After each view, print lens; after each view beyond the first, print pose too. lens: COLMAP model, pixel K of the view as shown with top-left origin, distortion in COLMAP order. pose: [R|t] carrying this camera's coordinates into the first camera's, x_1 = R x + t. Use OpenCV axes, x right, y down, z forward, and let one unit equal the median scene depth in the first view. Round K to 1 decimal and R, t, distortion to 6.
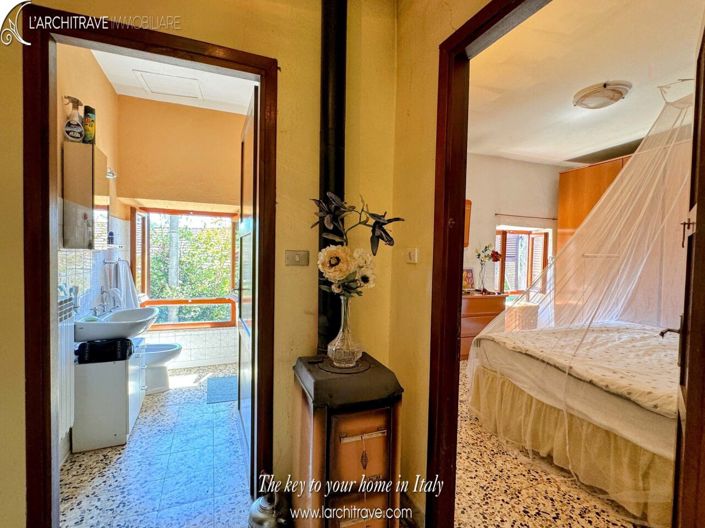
lens RADIAL K [[350.7, 0, 352.5], [0, 350.7, 264.0], [0, 0, 1]] dist [-0.000363, -0.000089]
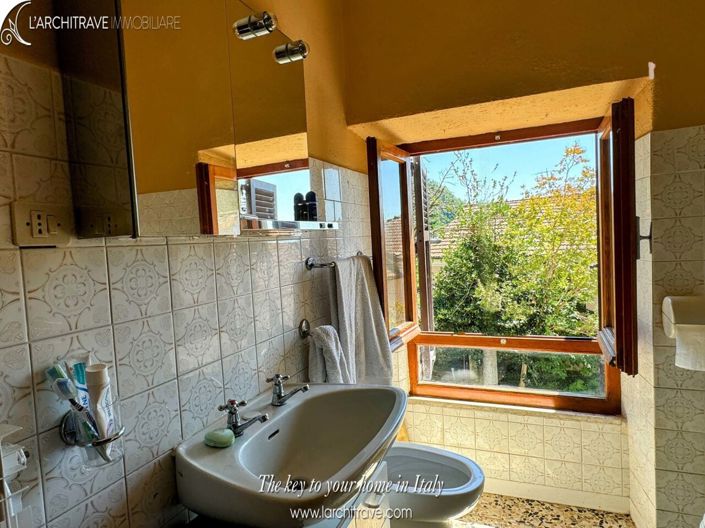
lens RADIAL K [[433.8, 0, 352.5], [0, 433.8, 264.0], [0, 0, 1]] dist [-0.004197, -0.000751]
pose [[0.706871, -0.021897, -0.707004, -0.079718], [0.049135, 0.998626, 0.018197, -0.003390], [0.705634, -0.047601, 0.706976, 0.182963]]
